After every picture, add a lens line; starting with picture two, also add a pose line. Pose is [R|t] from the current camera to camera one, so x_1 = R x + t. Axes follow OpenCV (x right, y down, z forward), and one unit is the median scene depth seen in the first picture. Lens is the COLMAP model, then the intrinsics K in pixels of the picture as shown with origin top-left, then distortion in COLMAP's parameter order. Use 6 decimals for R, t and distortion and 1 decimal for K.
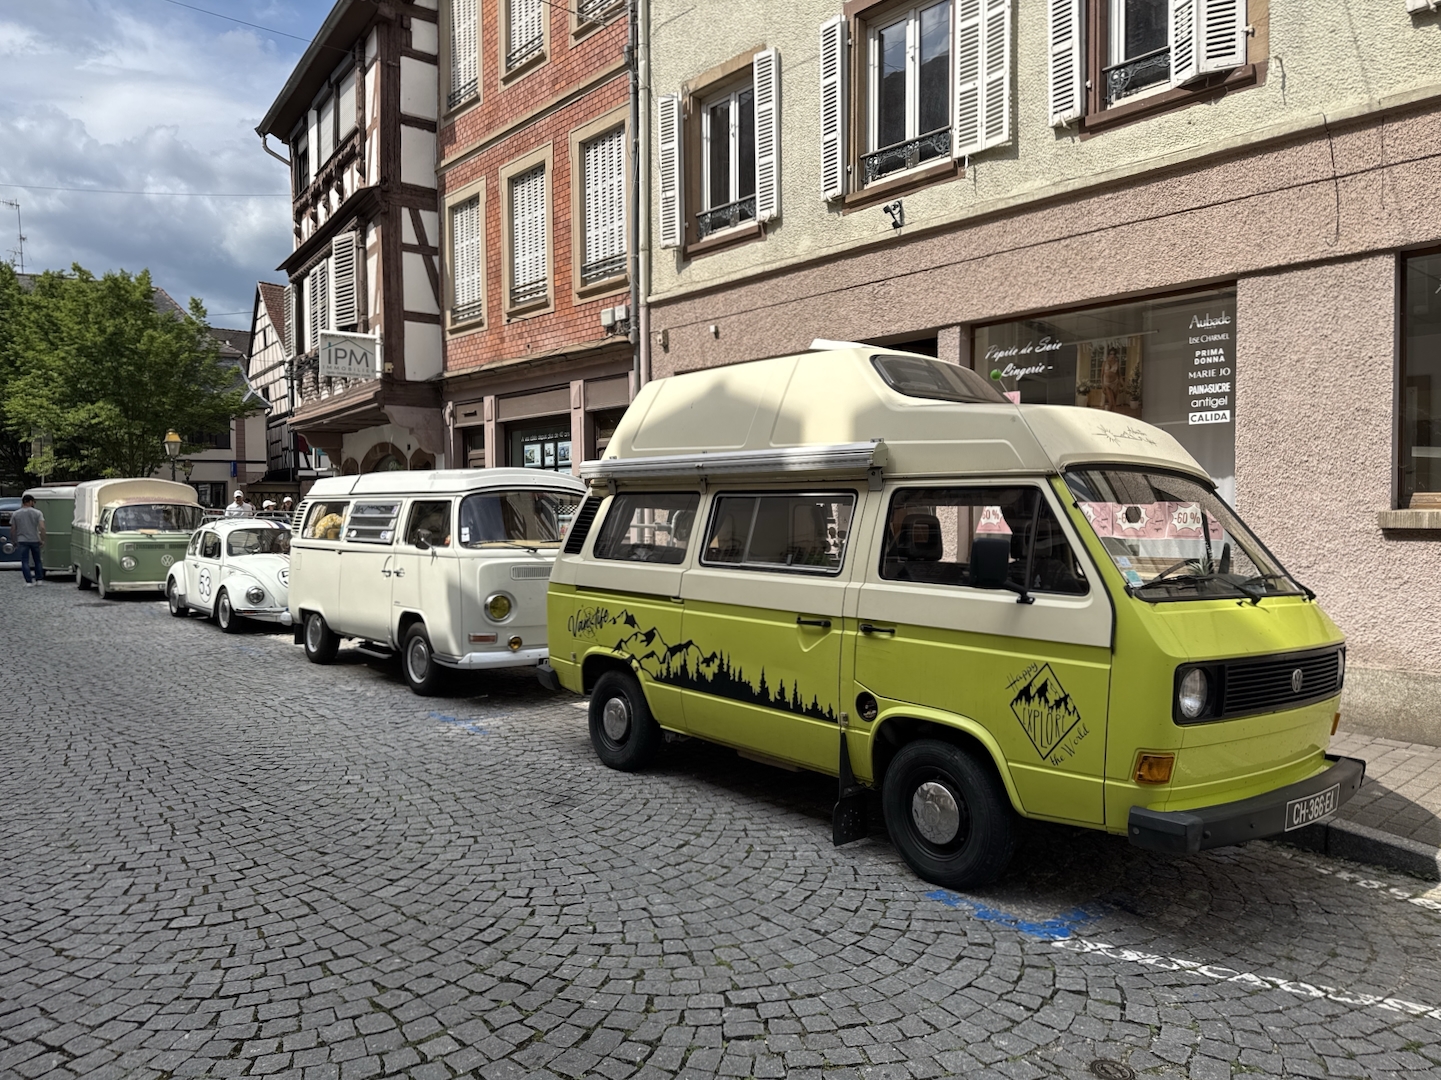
lens RADIAL K [[999.7, 0, 695.1], [0, 999.7, 546.8], [0, 0, 1]] dist [0.066169, -0.072850]
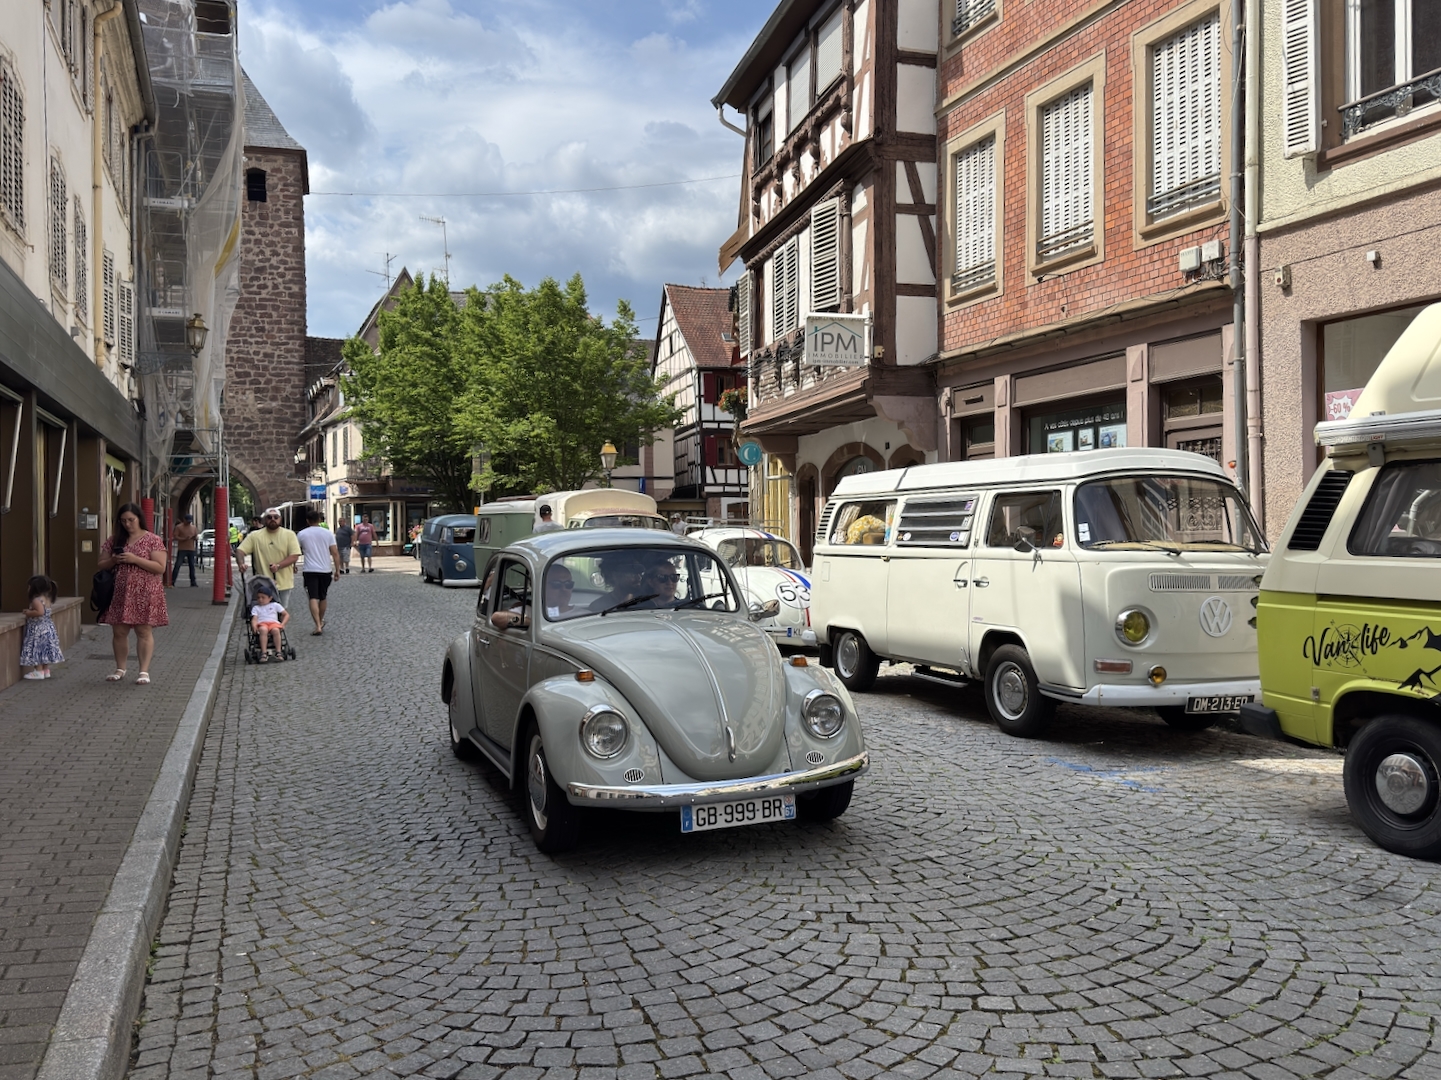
lens RADIAL K [[1168.8, 0, 720.5], [0, 1168.8, 540.0], [0, 0, 1]] dist [0.201907, -0.372138]
pose [[0.944948, -0.003555, -0.327200, -0.109316], [-0.006416, 0.999547, -0.029389, 0.012831], [0.327156, 0.029871, 0.944498, 0.017175]]
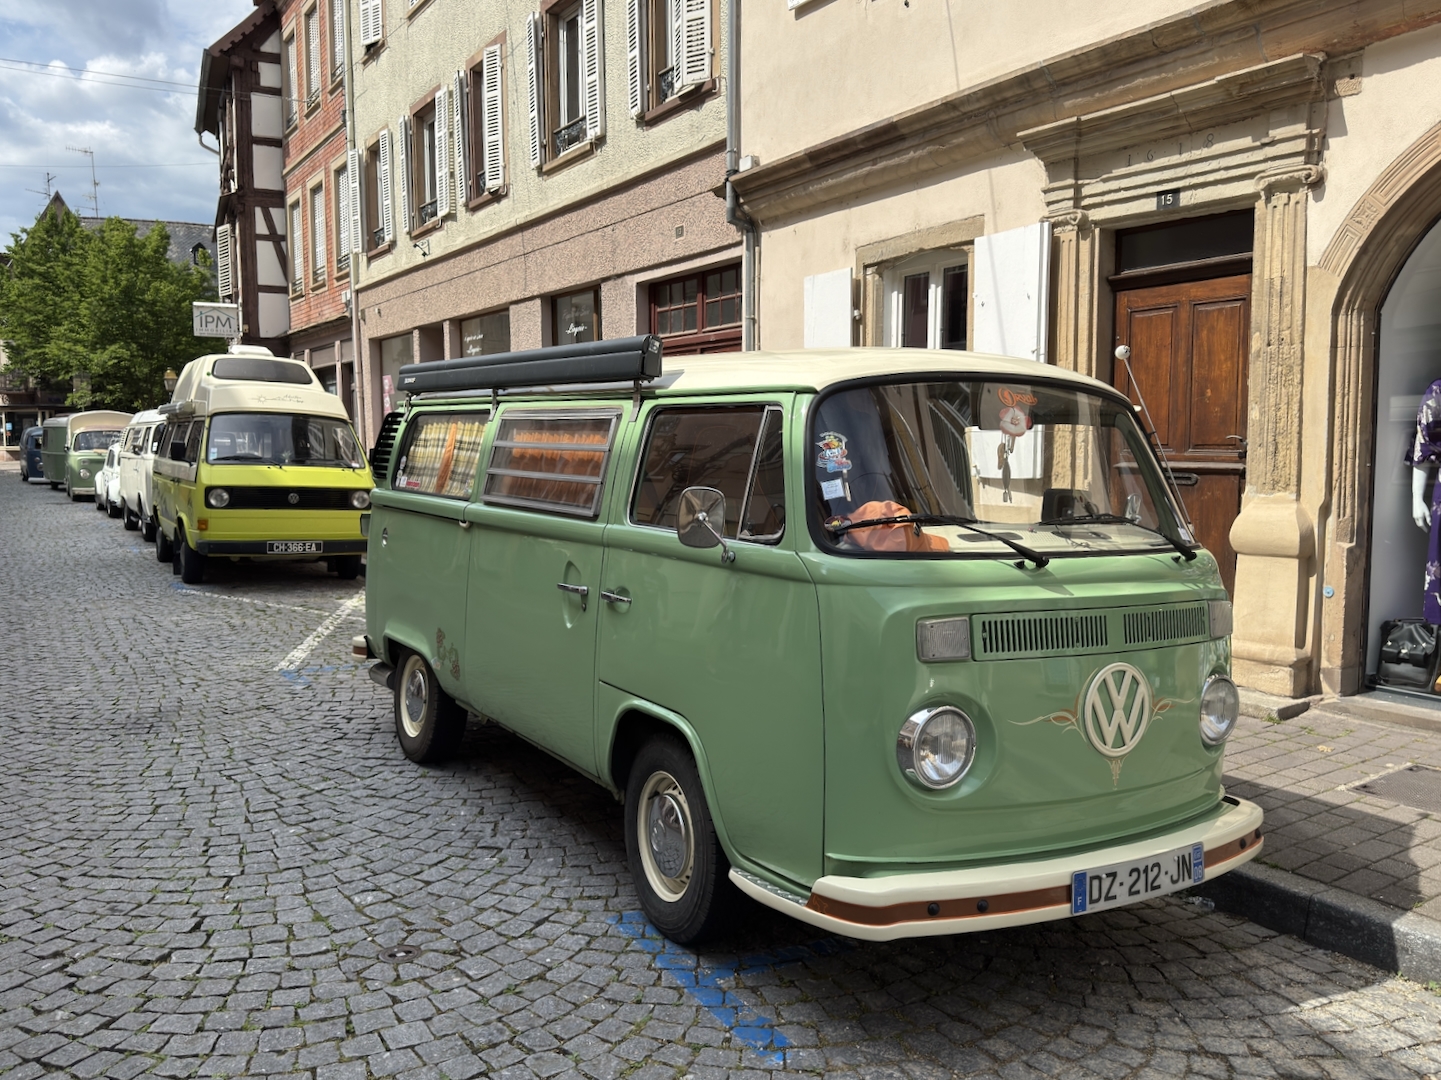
lens RADIAL K [[1184.9, 0, 702.9], [0, 1184.9, 537.0], [0, 0, 1]] dist [0.048001, -0.015349]
pose [[0.985480, 0.014471, -0.169173, 0.596929], [-0.006875, 0.998945, 0.045401, 0.024500], [0.169651, -0.043578, 0.984540, -0.498899]]
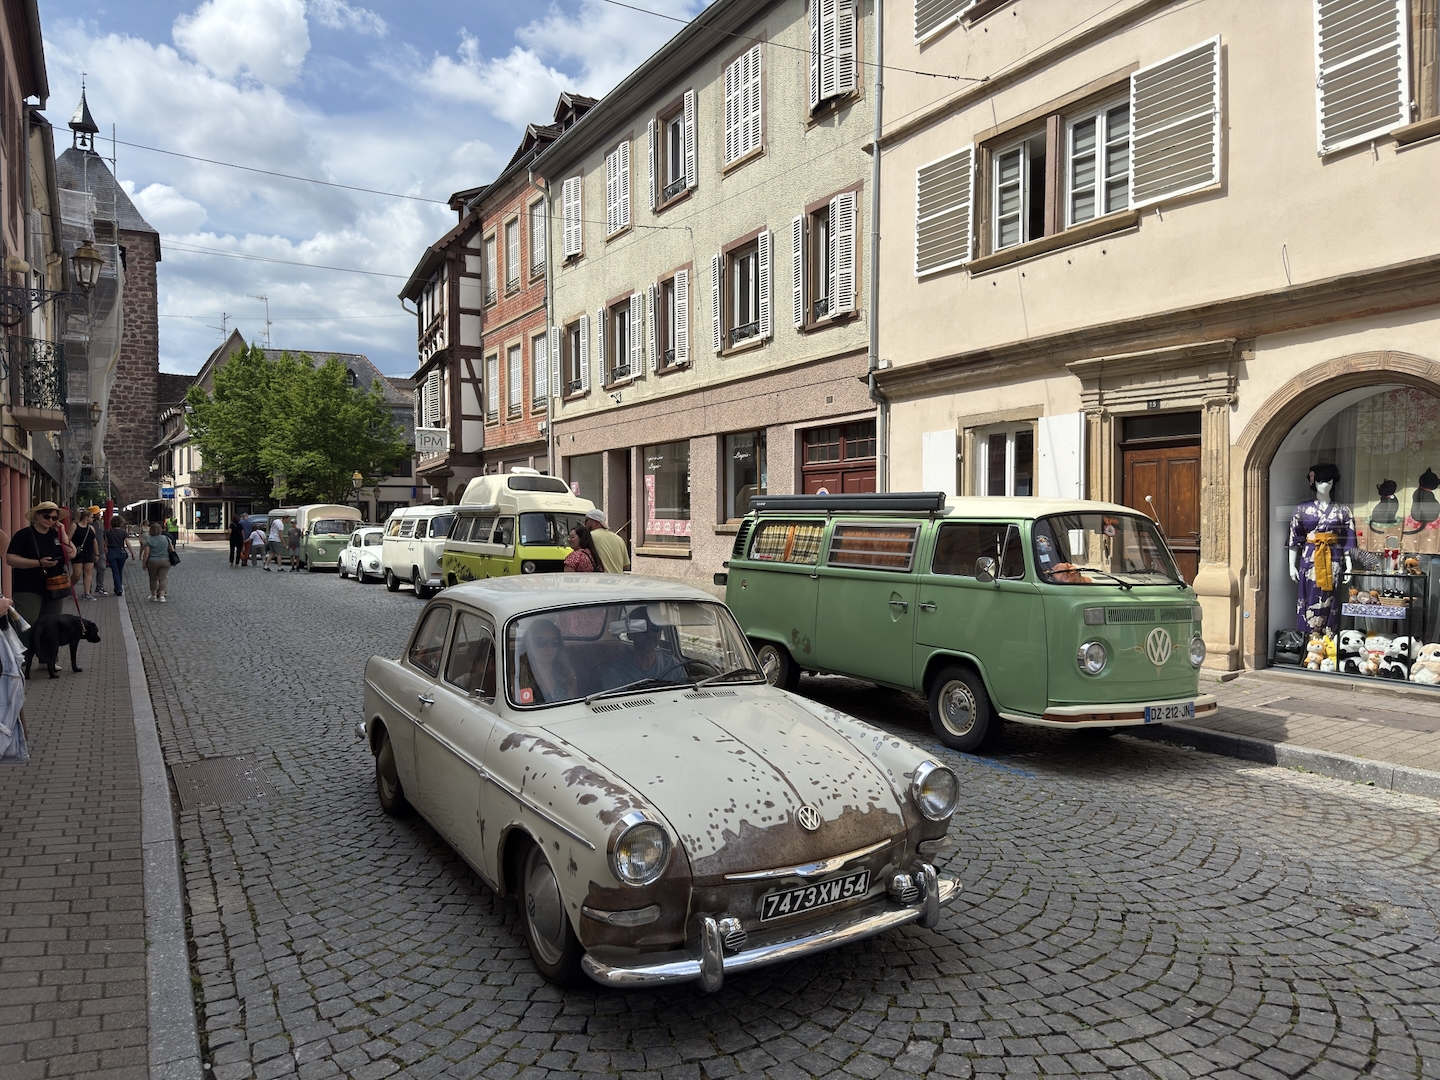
lens RADIAL K [[1005.8, 0, 715.2], [0, 1005.8, 550.5], [0, 0, 1]] dist [0.141836, -0.185864]
pose [[0.985266, 0.005694, -0.170932, 0.511274], [-0.007254, 0.999938, -0.008504, 0.027021], [0.170872, 0.009618, 0.985246, -0.783461]]
